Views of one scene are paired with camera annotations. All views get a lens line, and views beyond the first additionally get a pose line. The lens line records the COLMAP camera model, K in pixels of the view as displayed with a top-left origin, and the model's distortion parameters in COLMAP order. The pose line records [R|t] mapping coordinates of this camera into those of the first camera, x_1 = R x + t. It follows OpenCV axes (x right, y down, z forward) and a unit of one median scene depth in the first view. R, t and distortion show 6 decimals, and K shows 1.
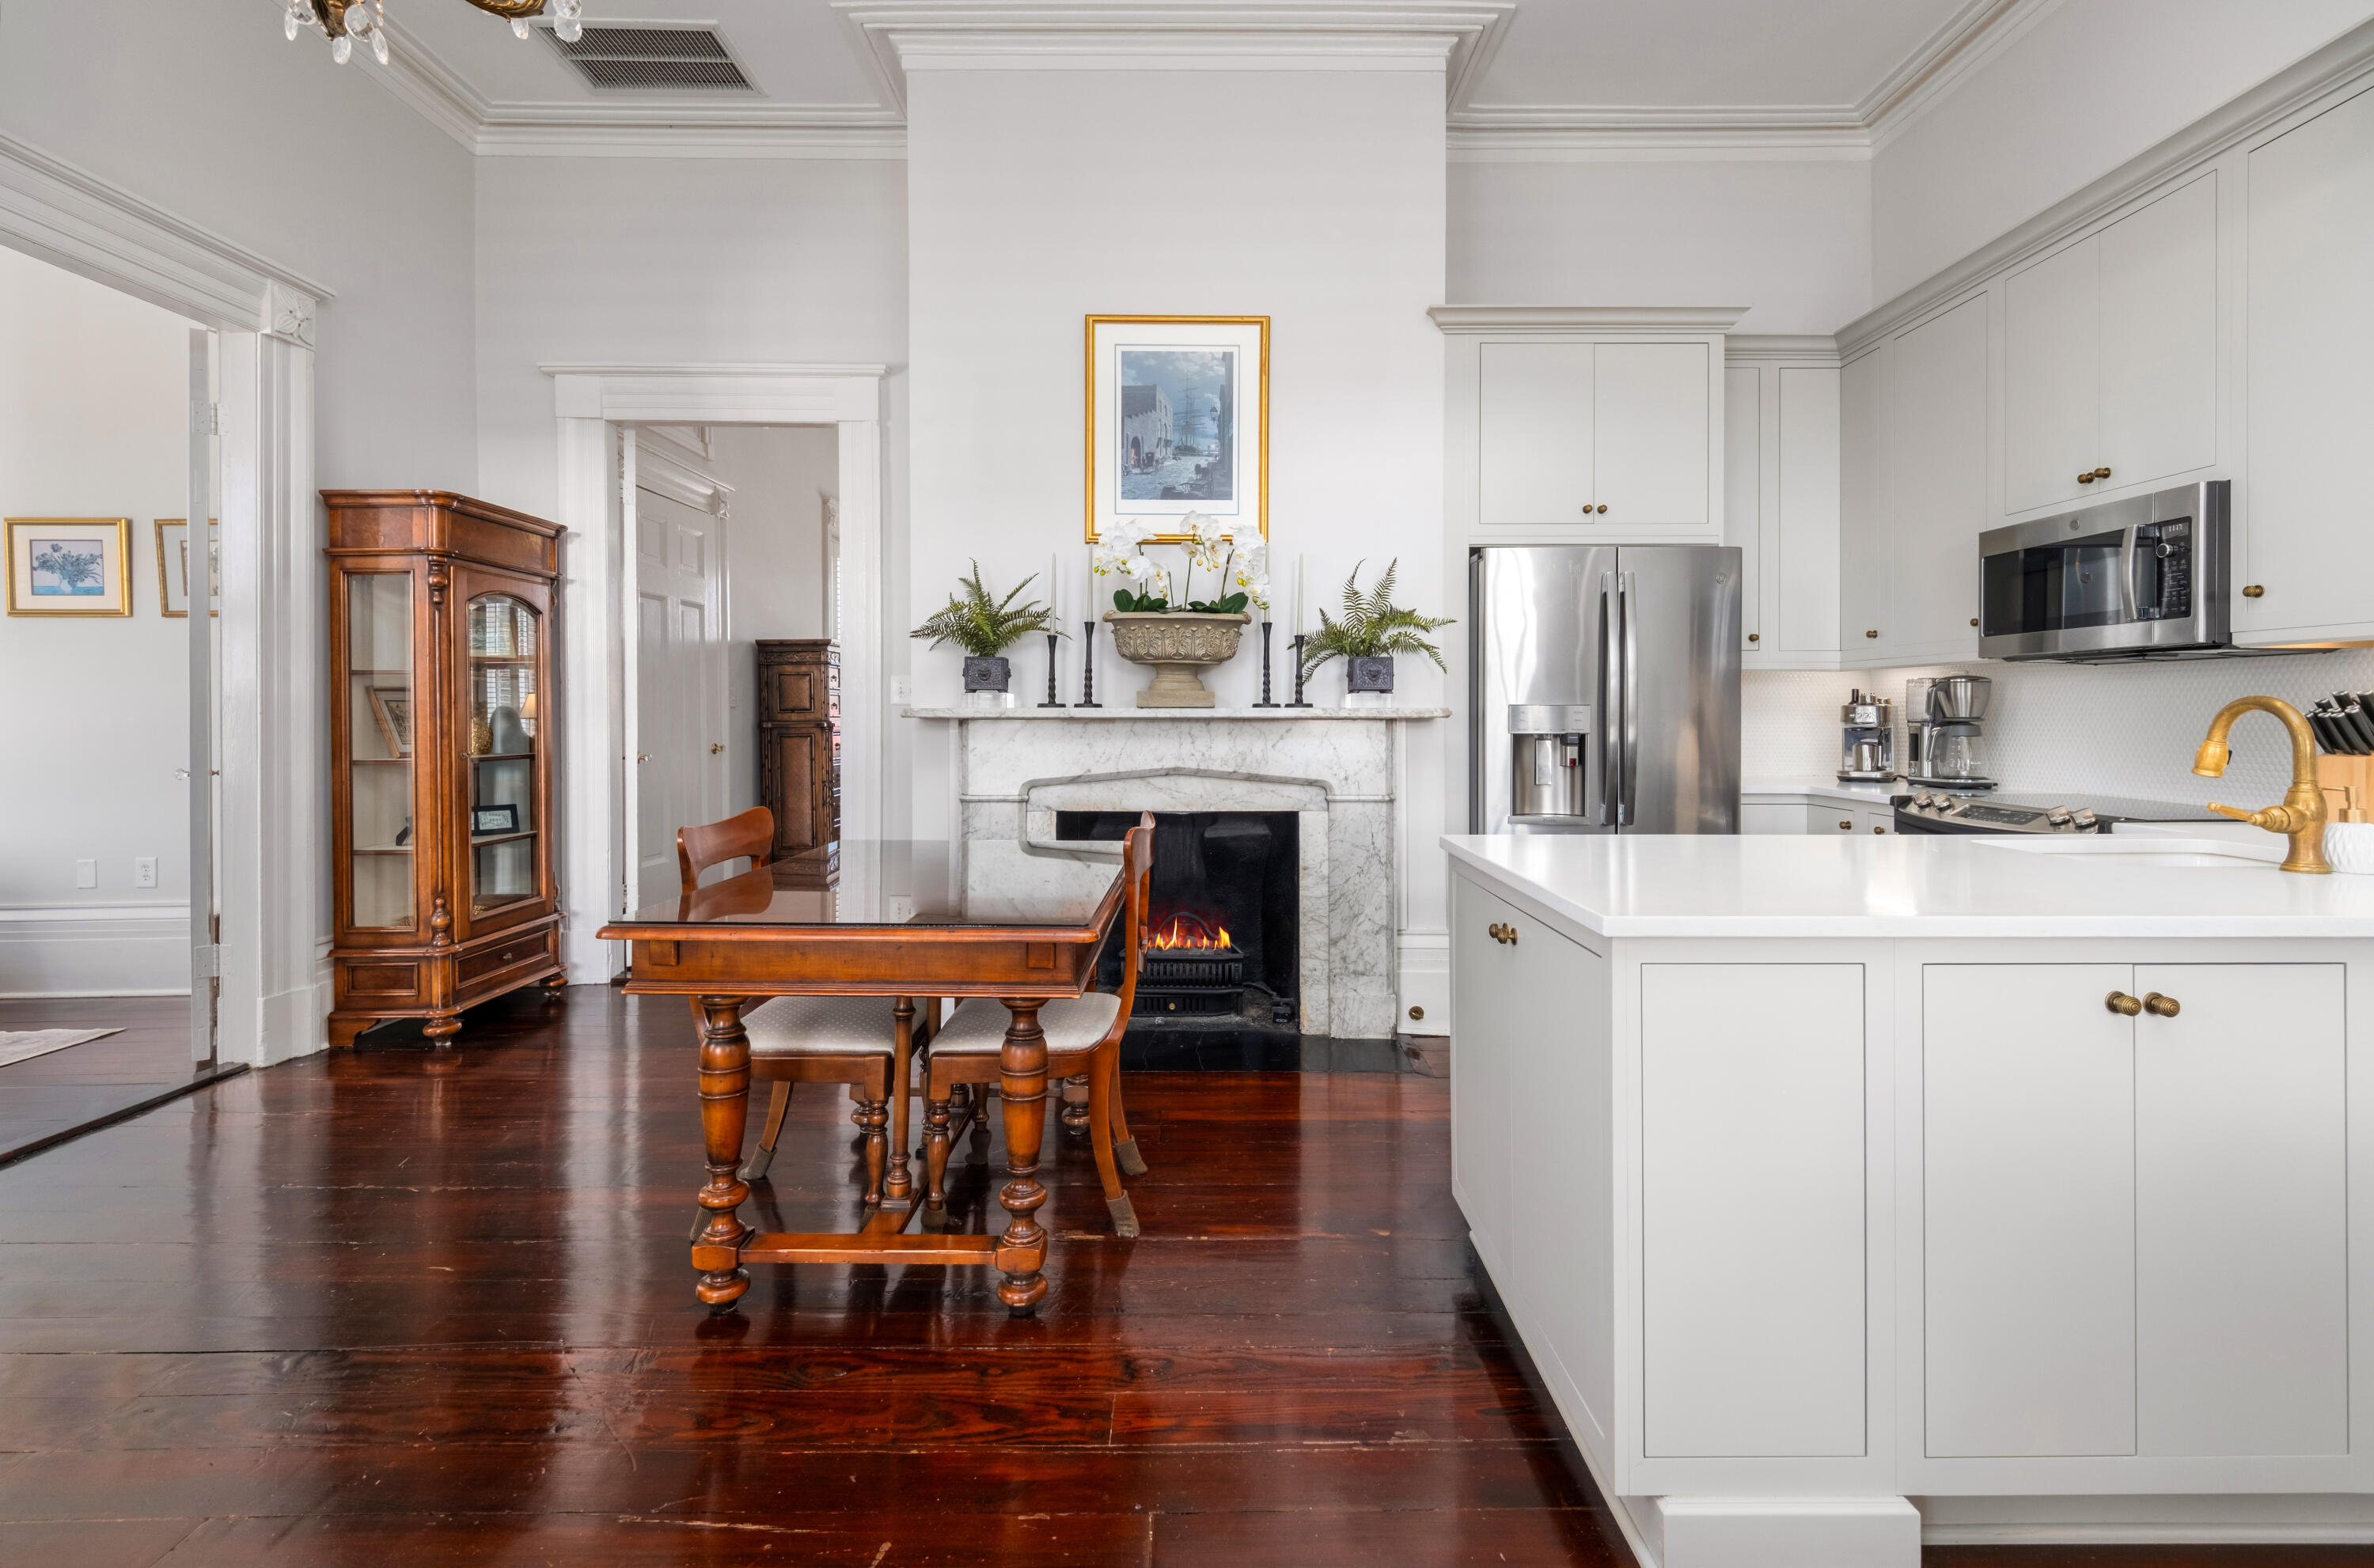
lens RADIAL K [[1065.0, 0, 1188.1], [0, 1065.0, 720.8], [0, 0, 1]] dist [0.040104, -0.032645]
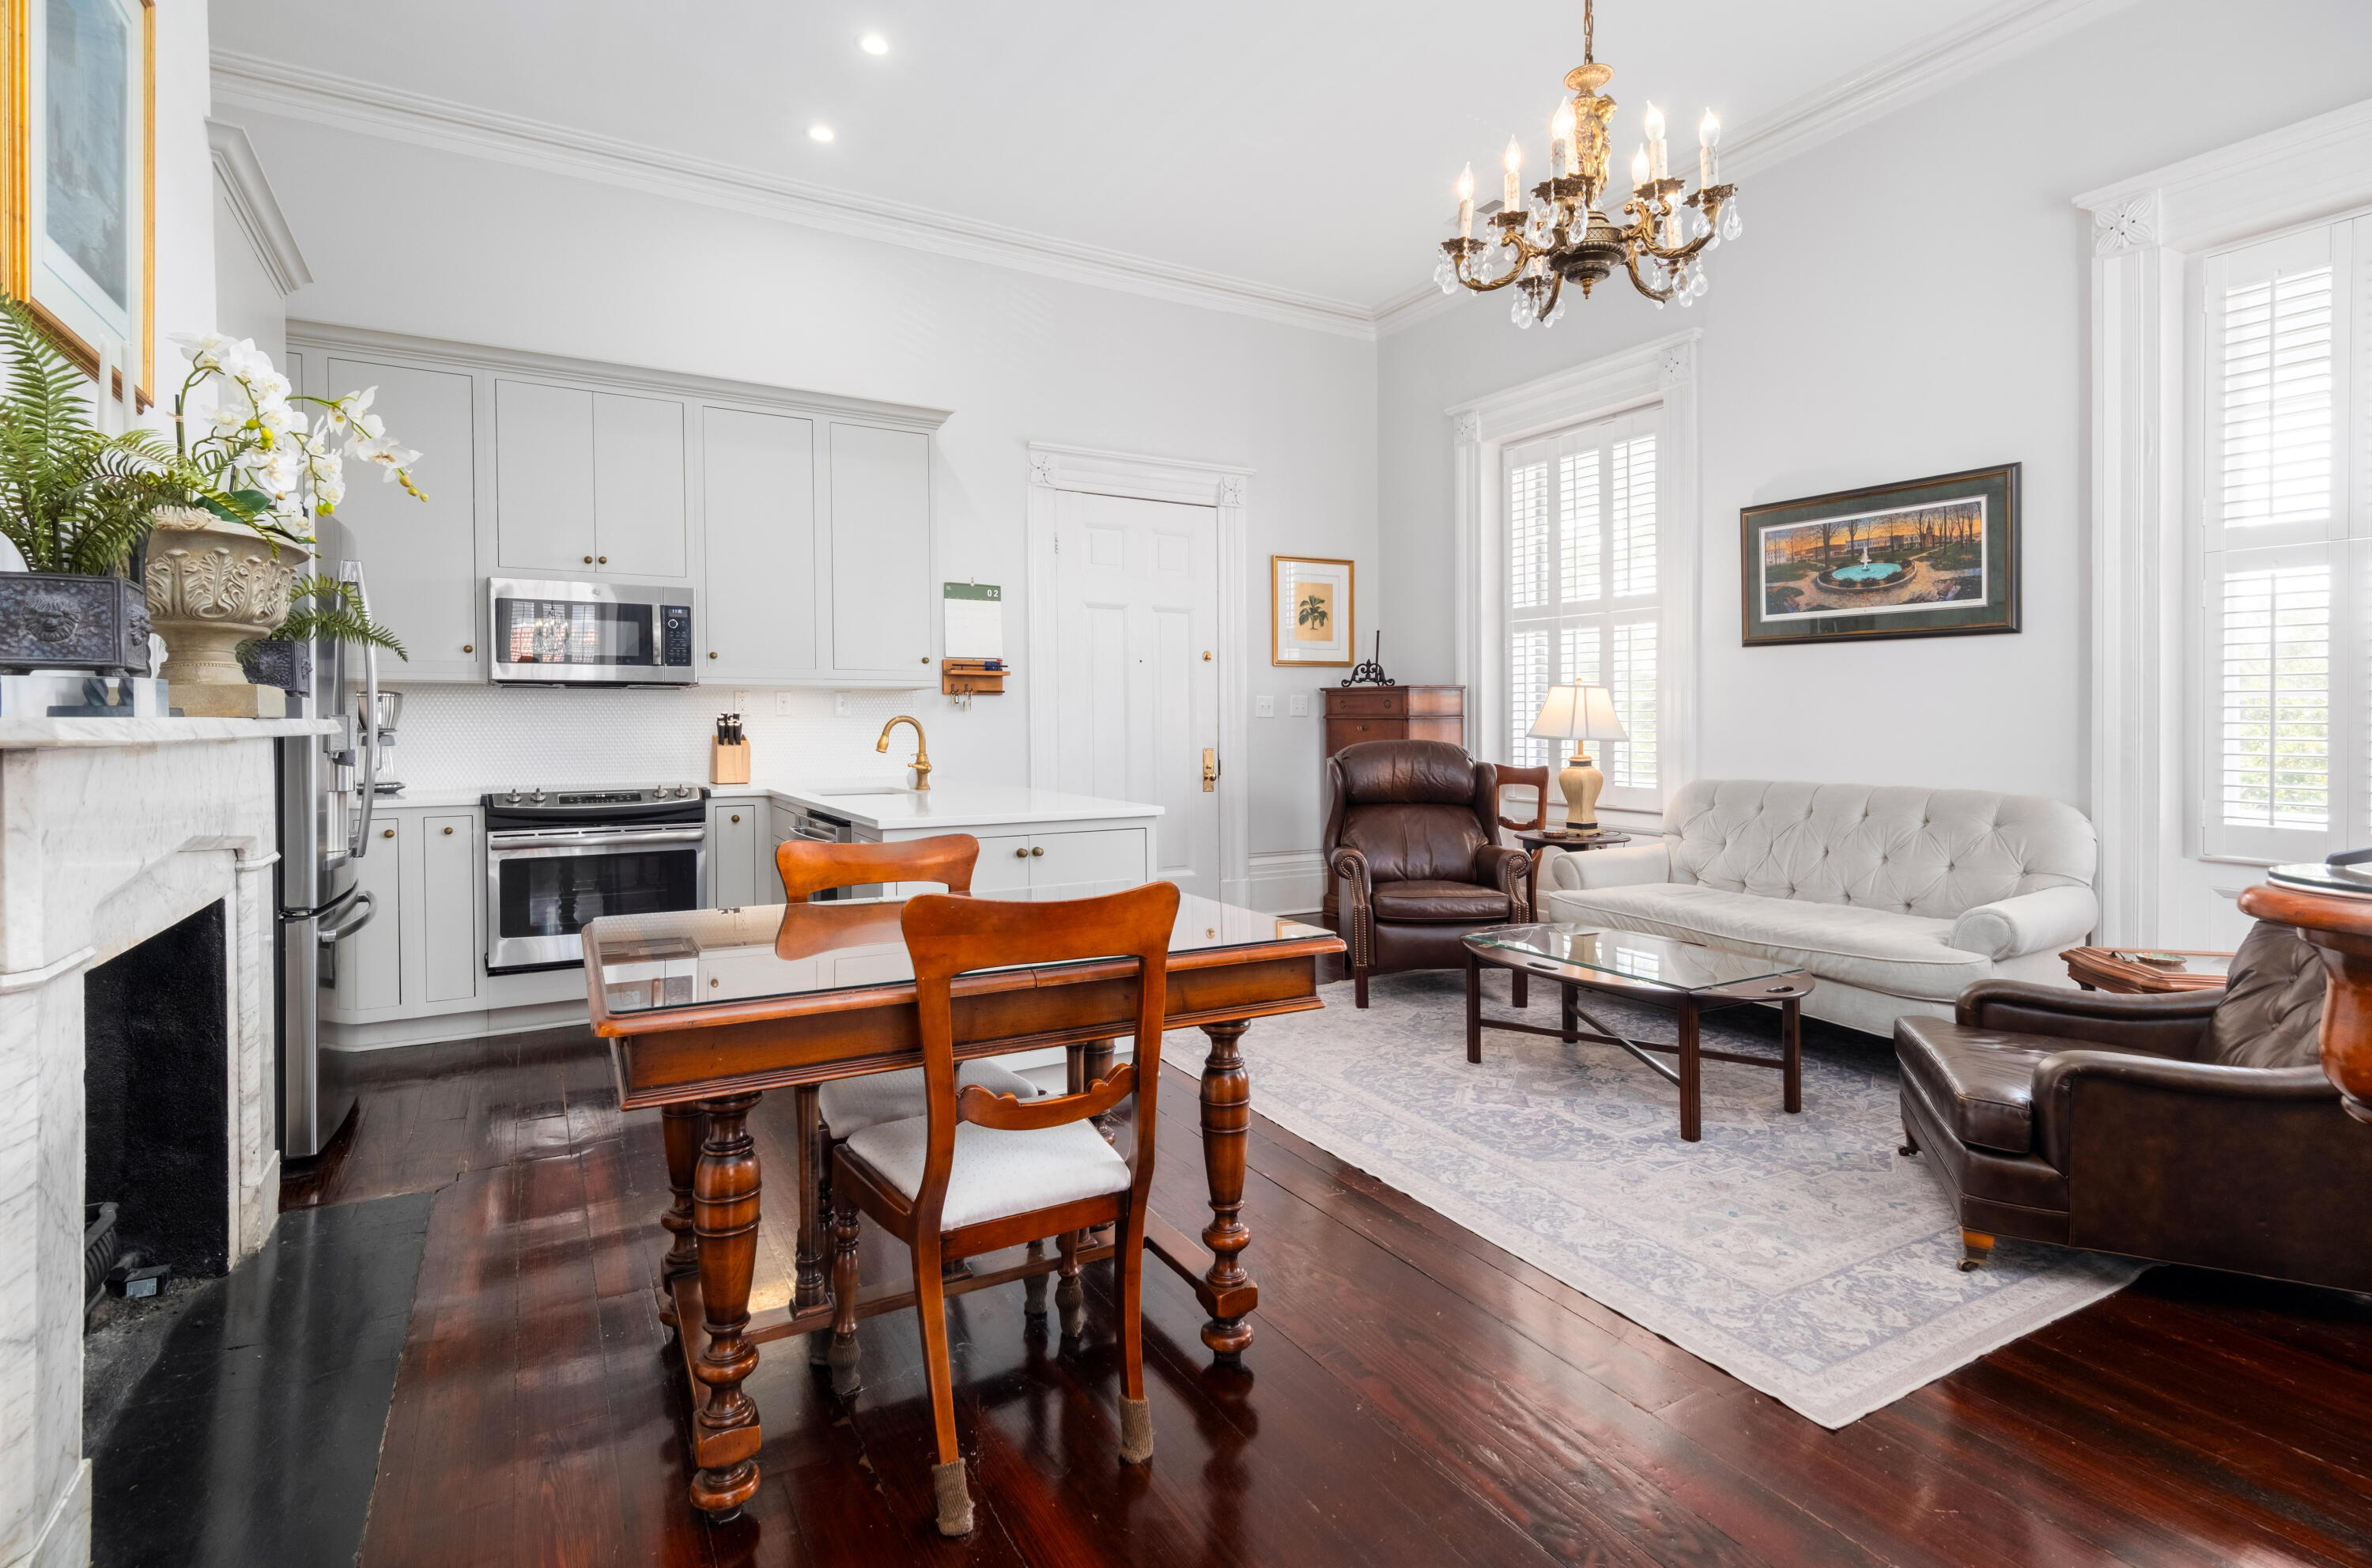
lens RADIAL K [[1151.9, 0, 1193.8], [0, 1151.9, 726.6], [0, 0, 1]] dist [0.002435, -0.007552]
pose [[-0.496327, -0.005853, 0.868116, -0.722290], [0.008951, 0.999890, 0.011859, -0.011910], [-0.868089, 0.013656, -0.496220, 0.848020]]
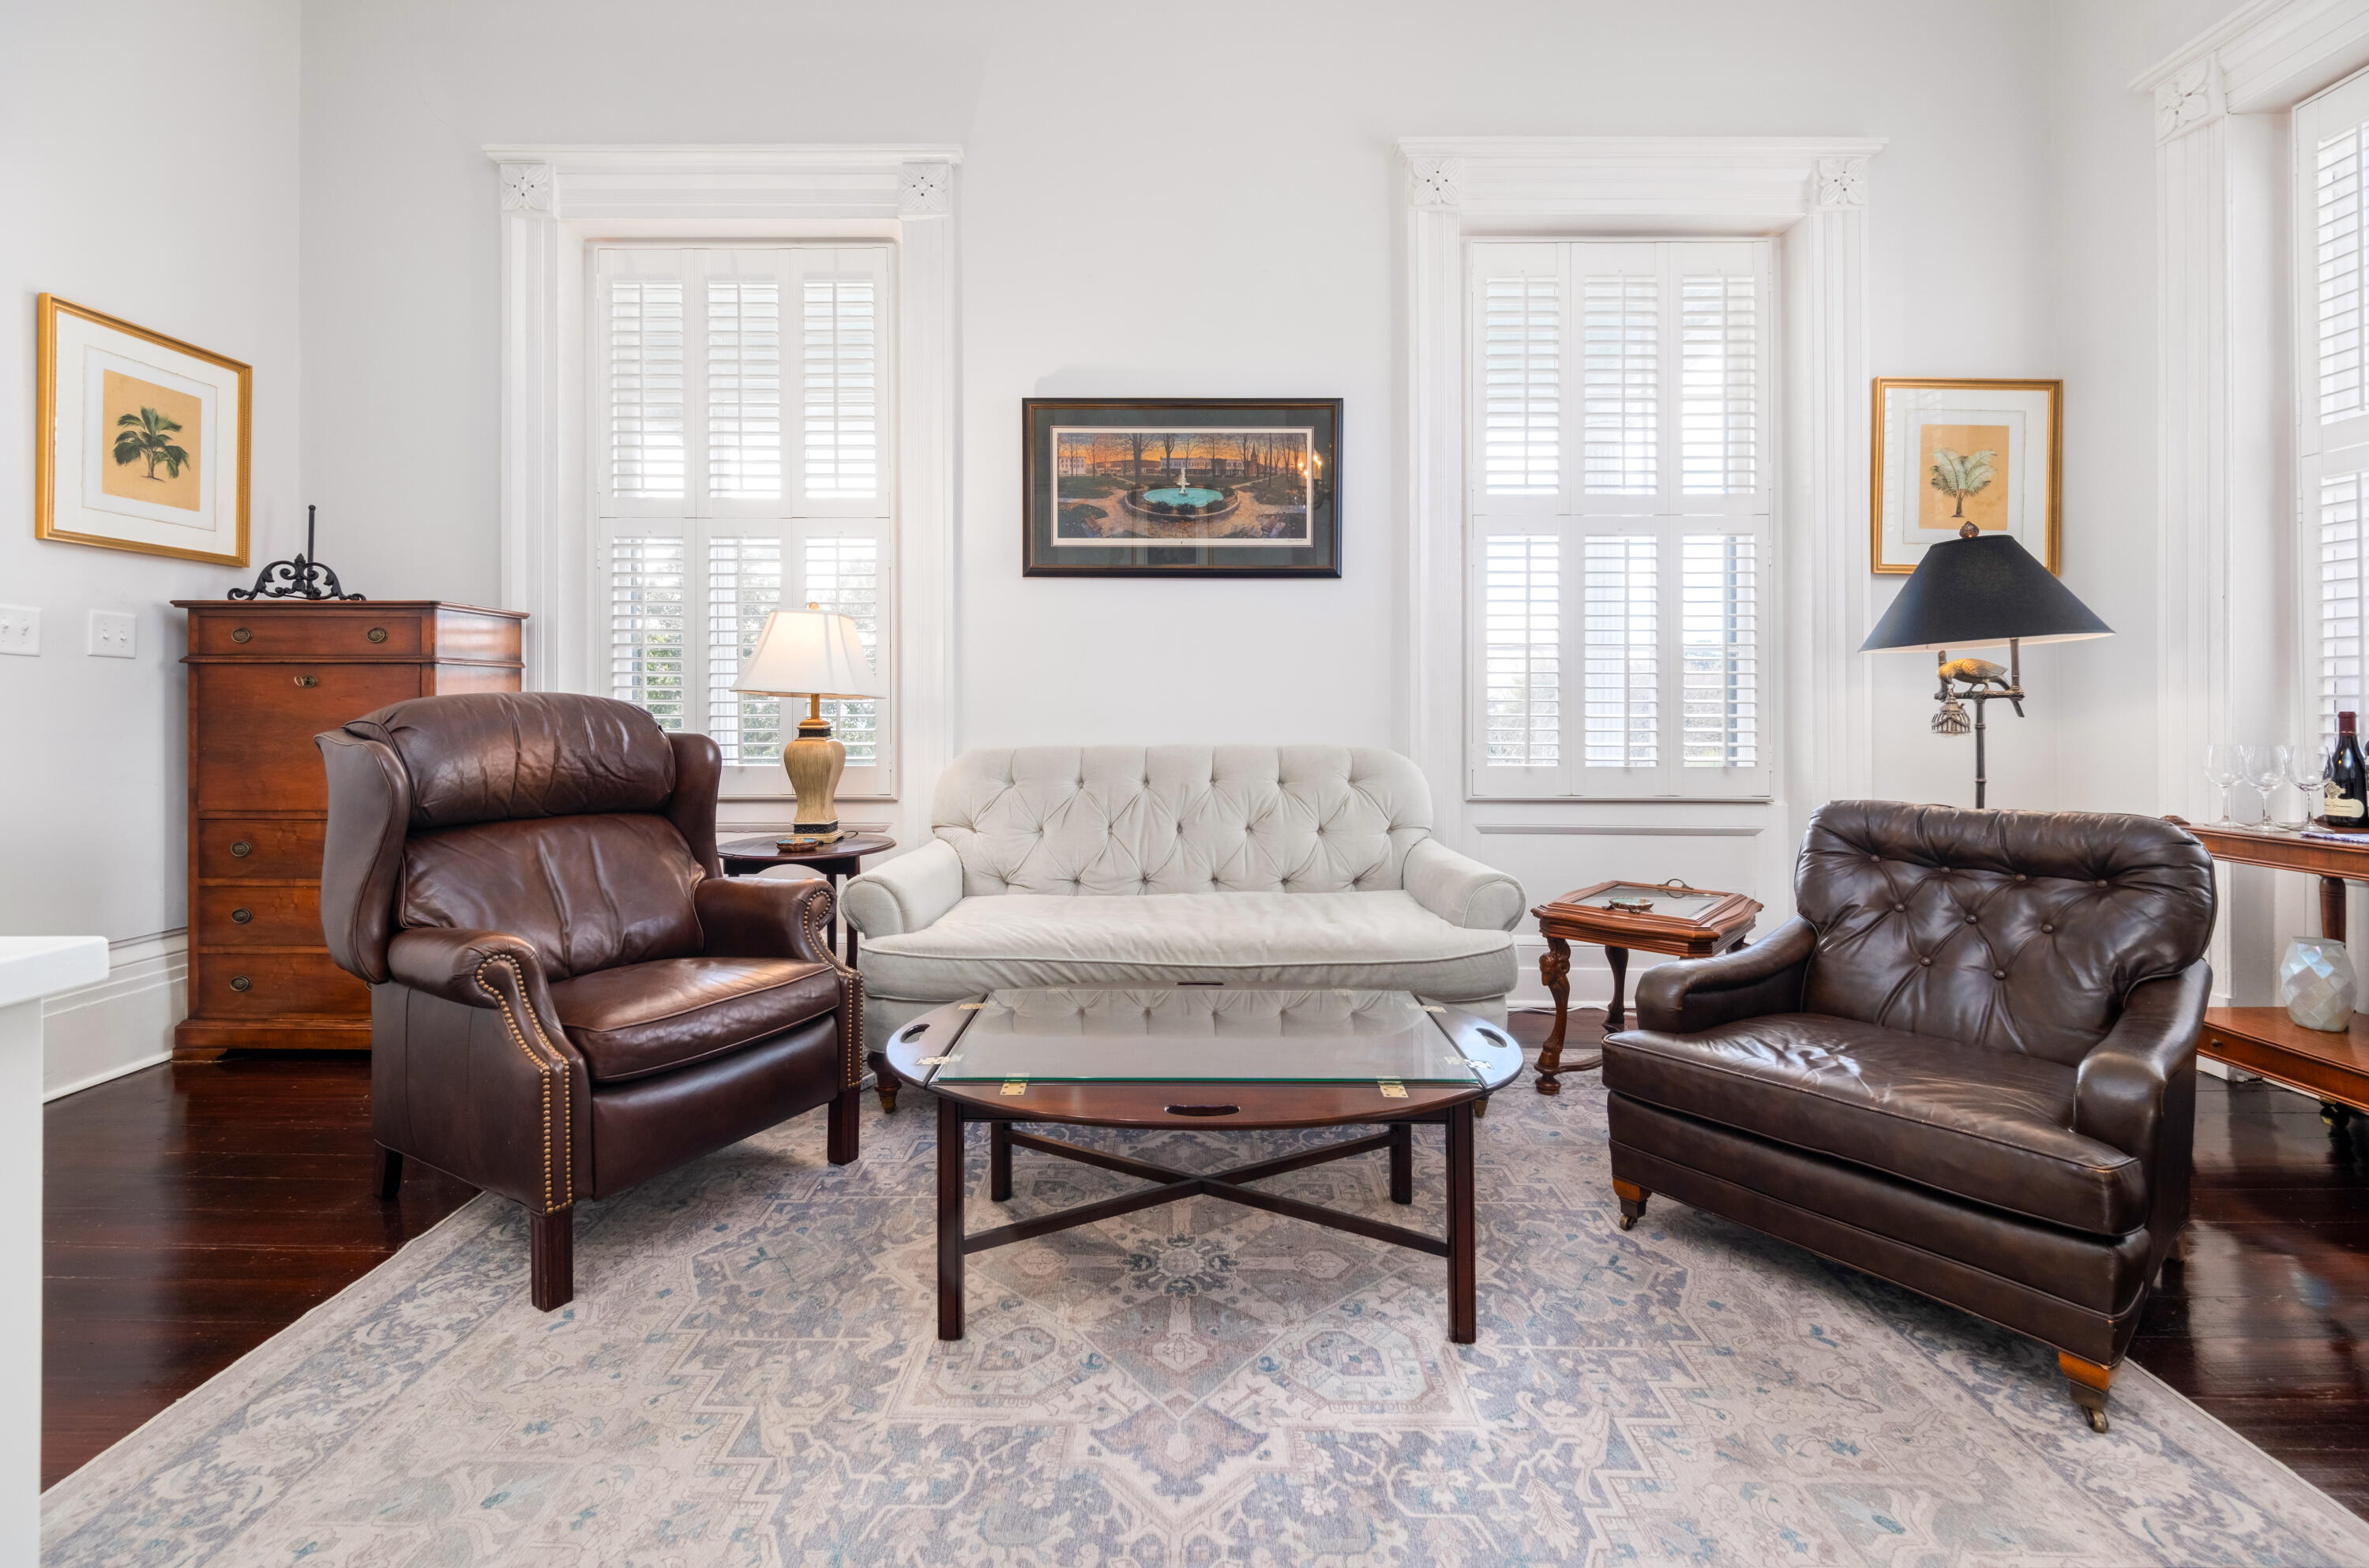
lens RADIAL K [[1016.3, 0, 1178.8], [0, 1016.3, 691.8], [0, 0, 1]] dist [0.010145, -0.005859]
pose [[-0.999874, 0.002410, 0.015676, -0.023502], [0.002308, 0.999976, -0.006503, 0.028358], [-0.015691, -0.006466, -0.999856, 0.543675]]
